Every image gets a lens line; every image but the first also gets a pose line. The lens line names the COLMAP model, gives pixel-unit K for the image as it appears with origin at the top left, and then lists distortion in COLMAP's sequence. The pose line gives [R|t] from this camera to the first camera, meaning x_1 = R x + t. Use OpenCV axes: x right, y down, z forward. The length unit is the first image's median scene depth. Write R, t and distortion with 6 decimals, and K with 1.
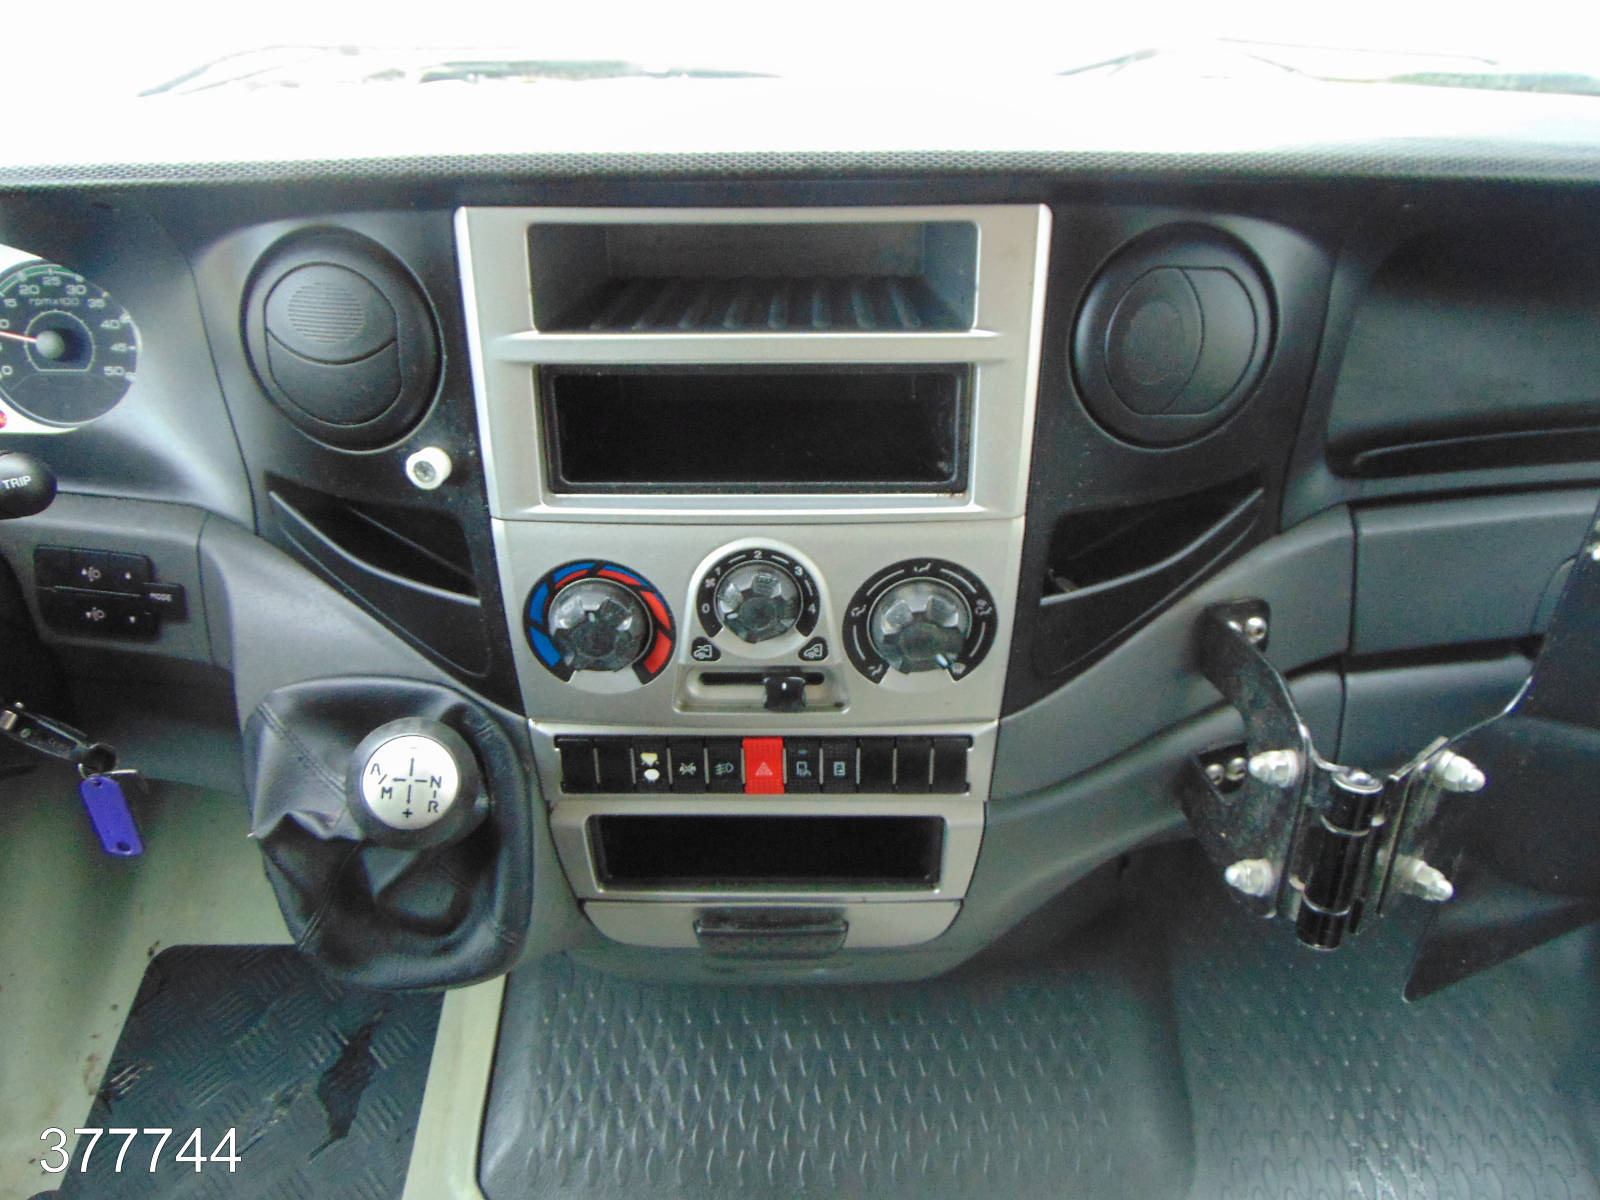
lens RADIAL K [[1181.8, 0, 800.0], [0, 1181.8, 600.0], [0, 0, 1]] dist [-0.002653, 0.003751]
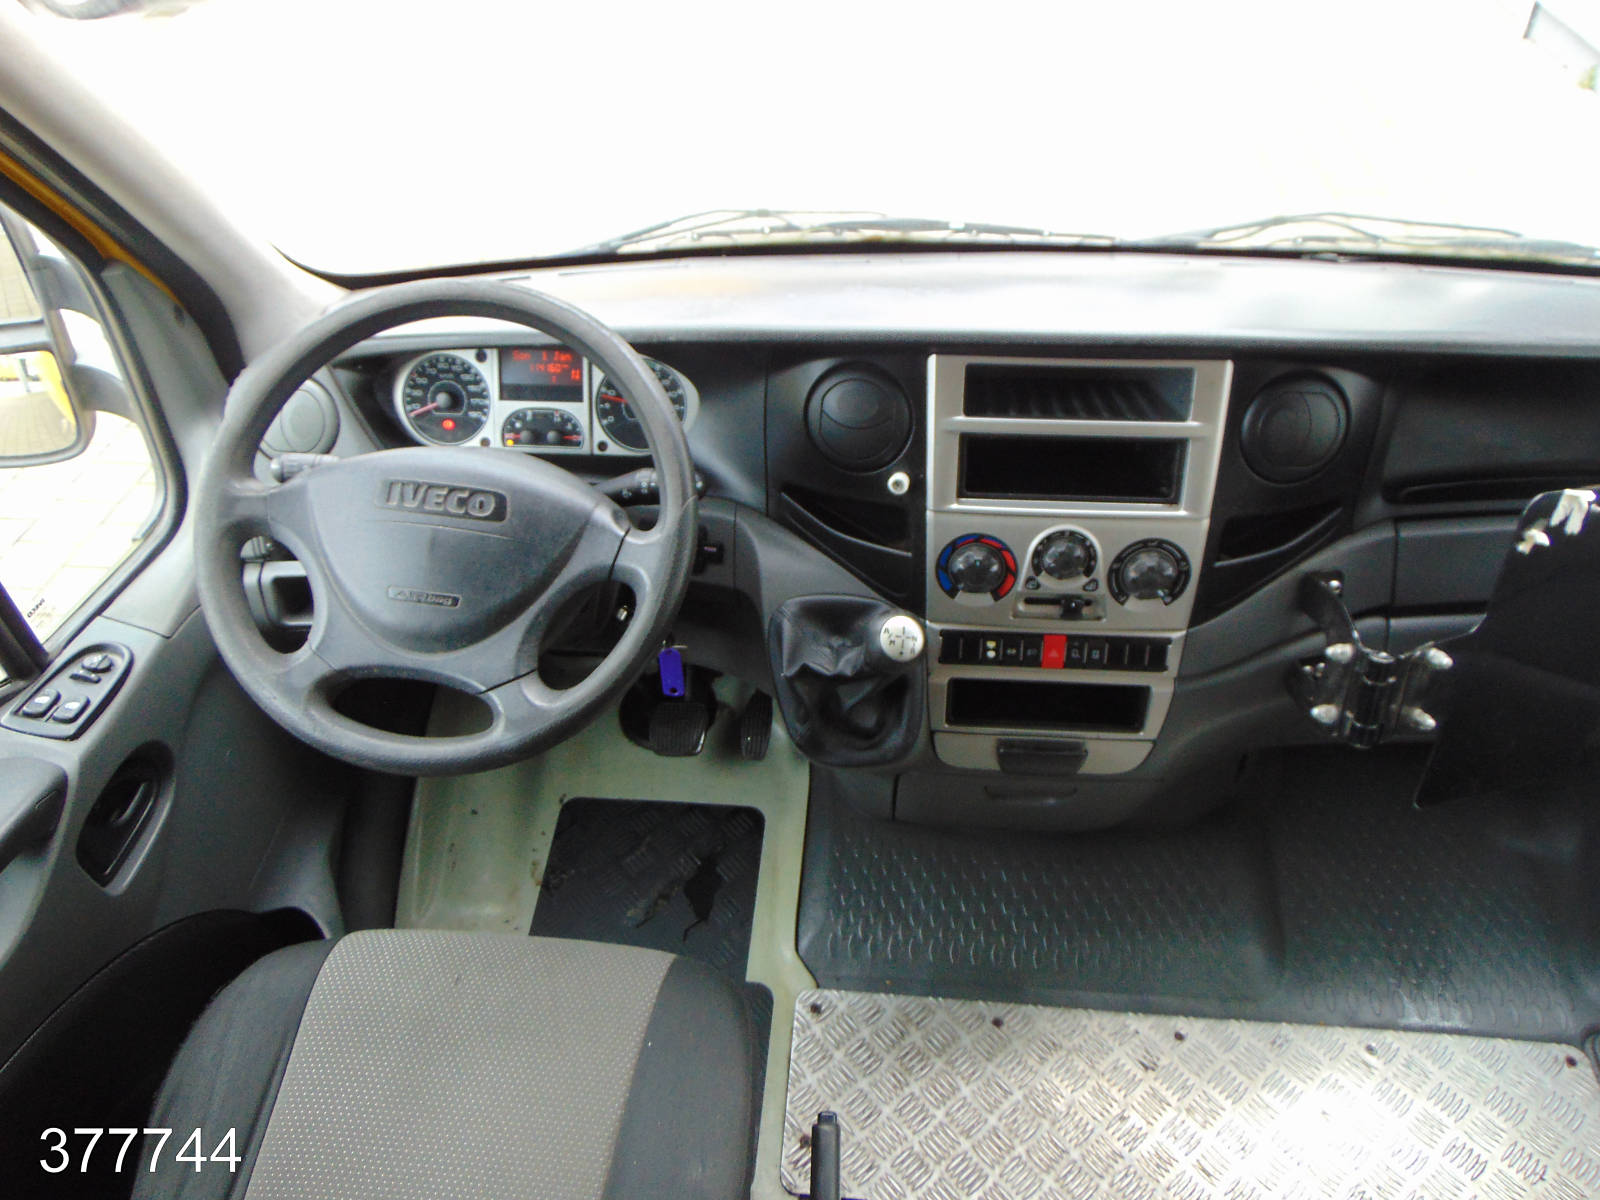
lens RADIAL K [[1194.0, 0, 800.0], [0, 1194.0, 600.0], [0, 0, 1]] dist [-0.007330, 0.000089]
pose [[0.996741, 0.036331, -0.072029, -0.305552], [-0.036837, 0.999305, -0.005695, 0.090747], [0.071772, 0.008330, 0.997386, -0.905371]]
